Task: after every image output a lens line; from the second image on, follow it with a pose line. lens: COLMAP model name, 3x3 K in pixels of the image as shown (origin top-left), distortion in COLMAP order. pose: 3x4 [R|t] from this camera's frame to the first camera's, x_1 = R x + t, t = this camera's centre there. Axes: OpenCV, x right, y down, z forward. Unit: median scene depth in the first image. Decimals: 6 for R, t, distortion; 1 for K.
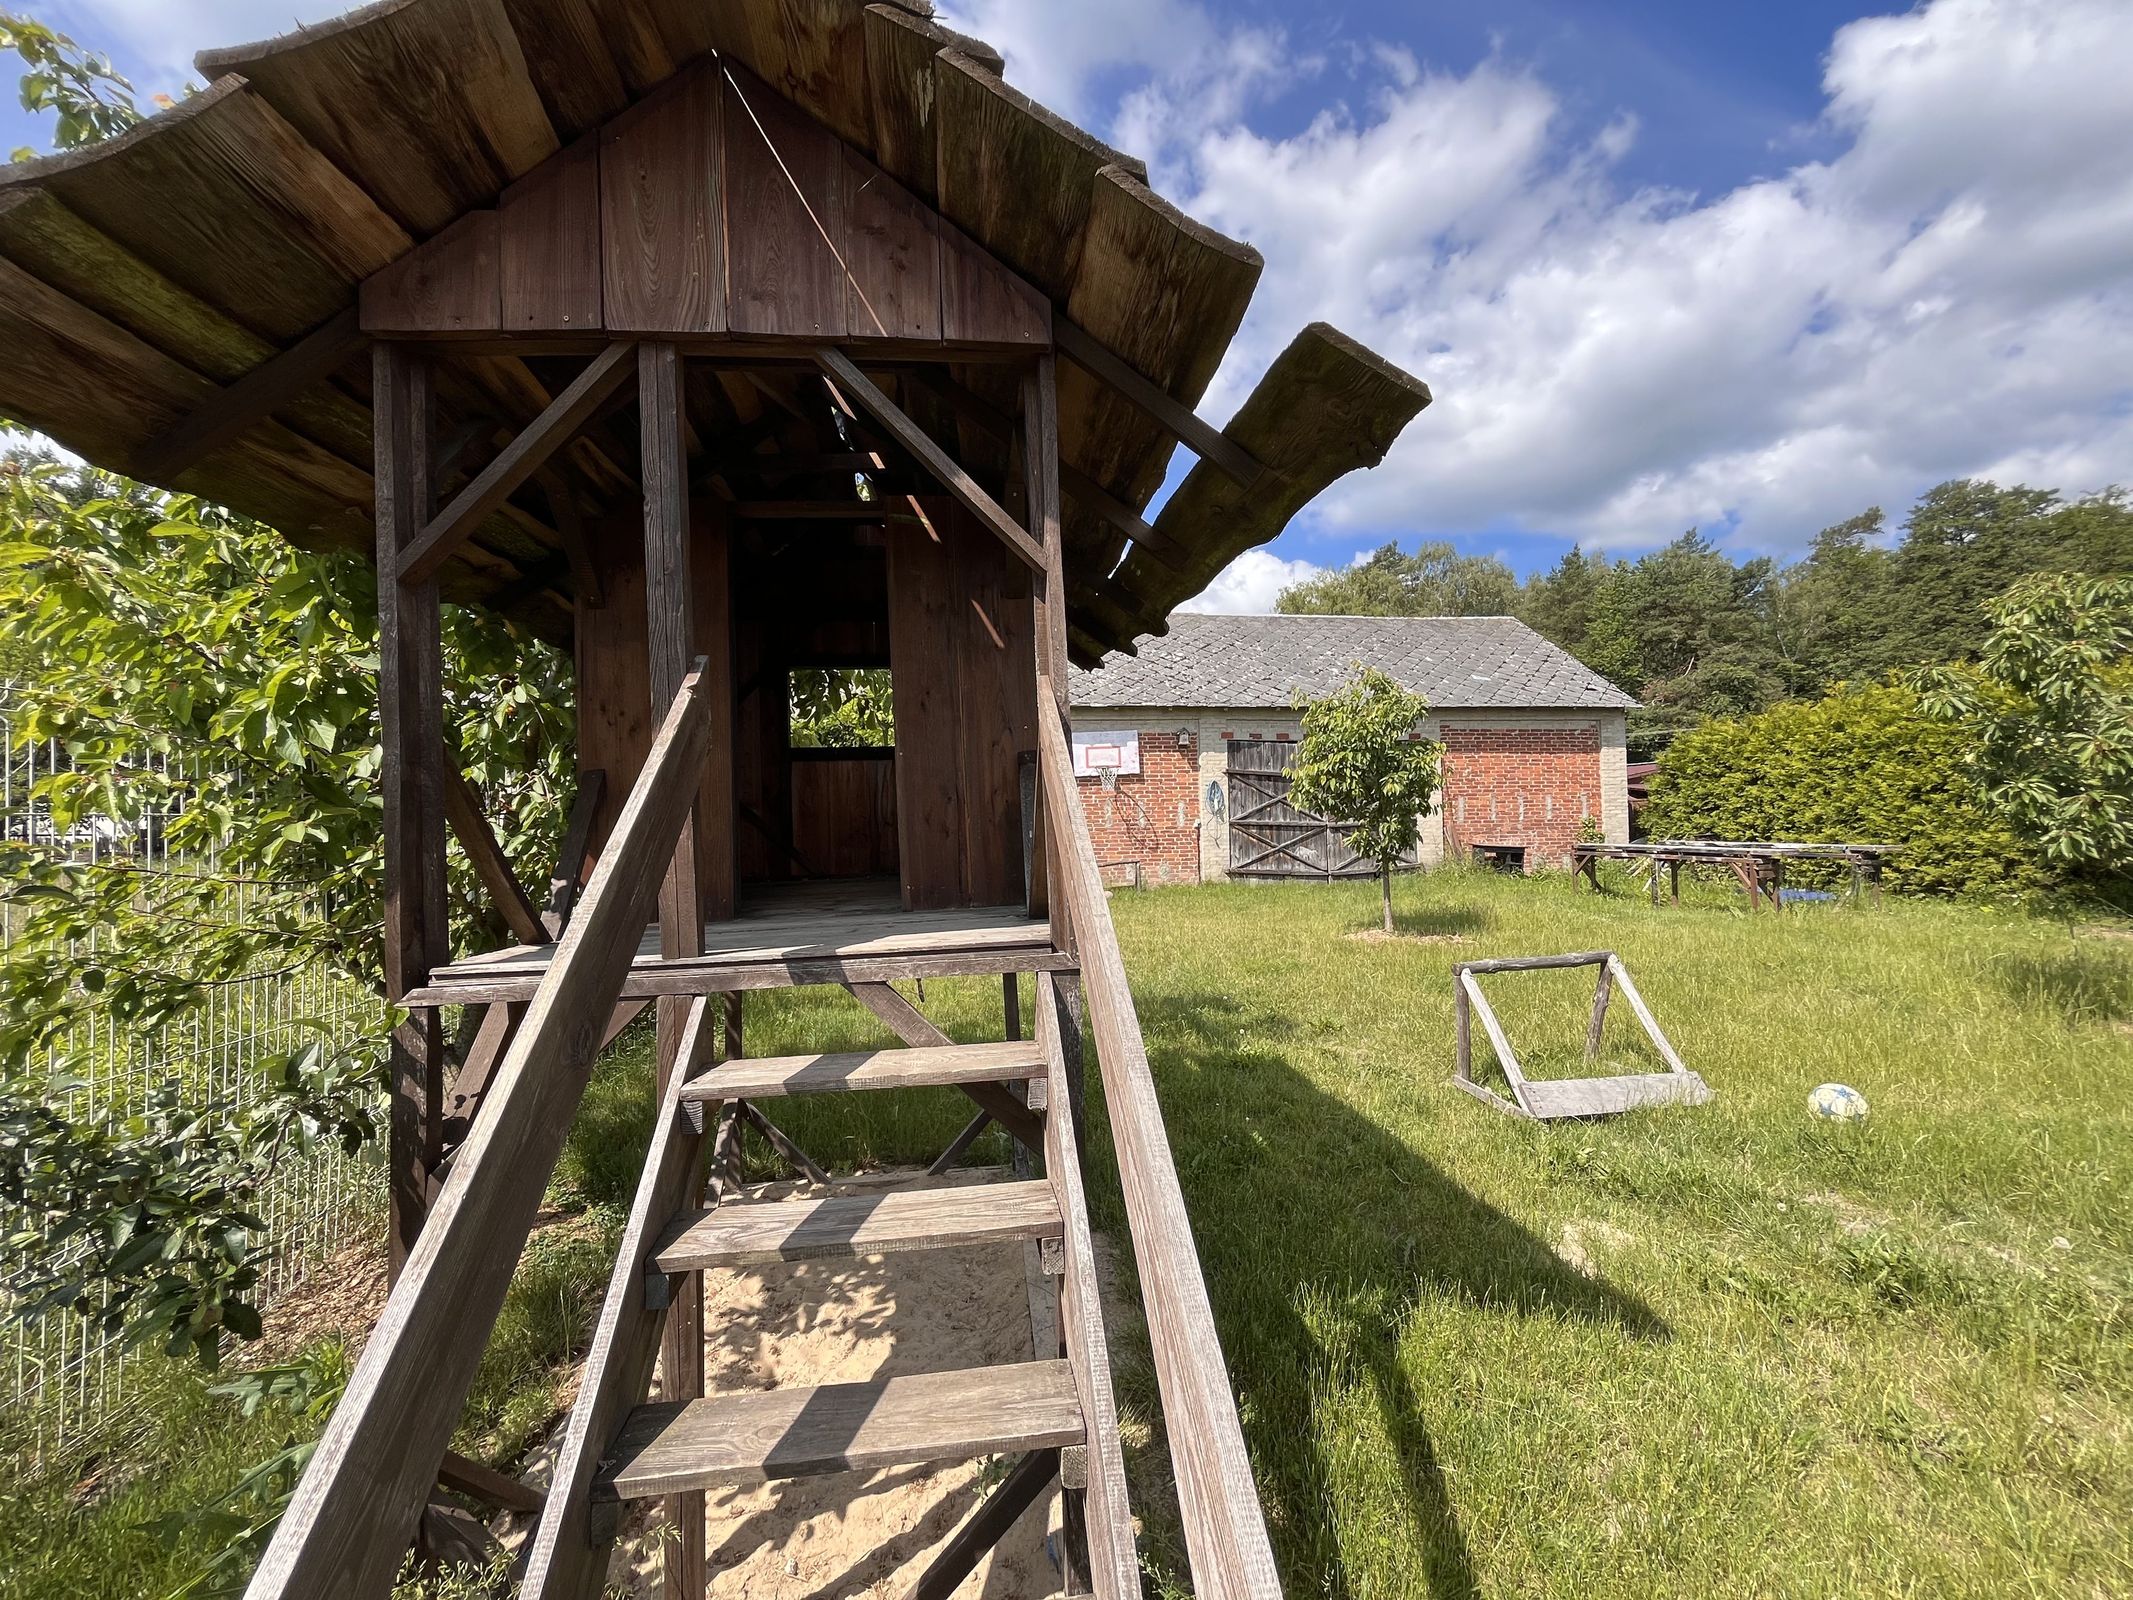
lens RADIAL K [[867.0, 0, 1068.4], [0, 867.0, 785.1], [0, 0, 1]] dist [-0.005015, 0.000688]
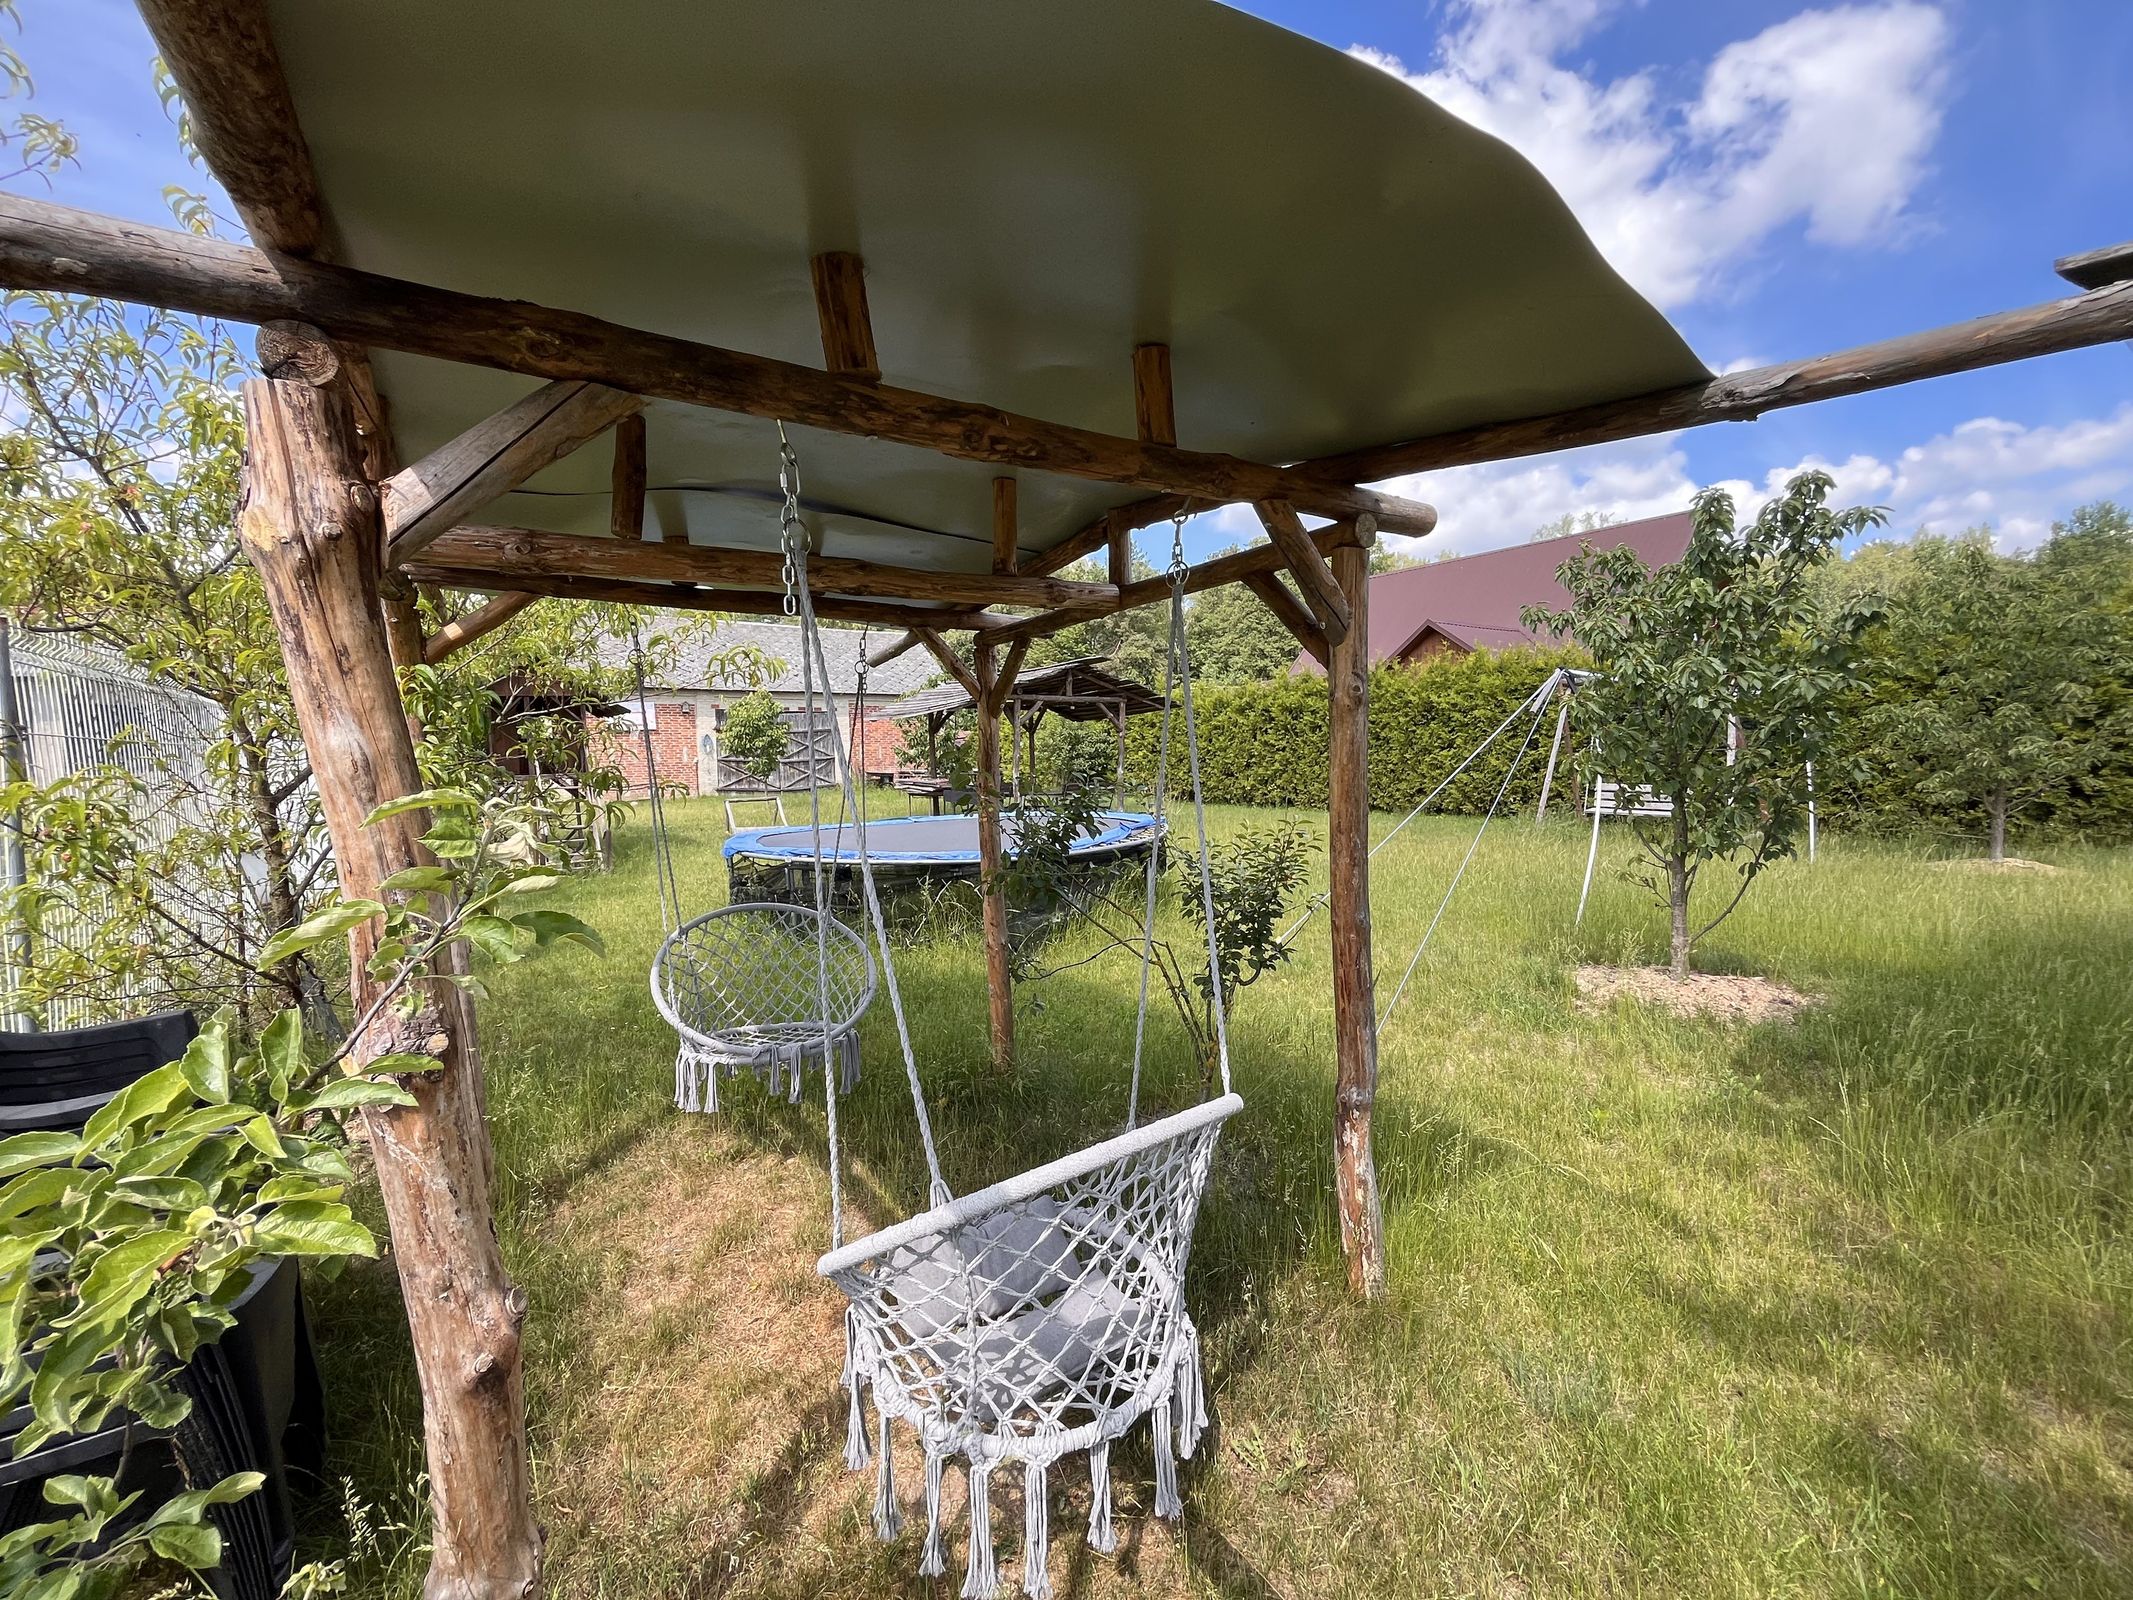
lens RADIAL K [[867.0, 0, 1066.2], [0, 867.0, 802.3], [0, 0, 1]] dist [-0.005015, 0.000688]
pose [[0.889925, -0.024117, 0.455468, 0.024817], [-0.017101, 0.996135, 0.086157, -0.031488], [-0.455785, -0.084462, 0.886073, -0.826636]]
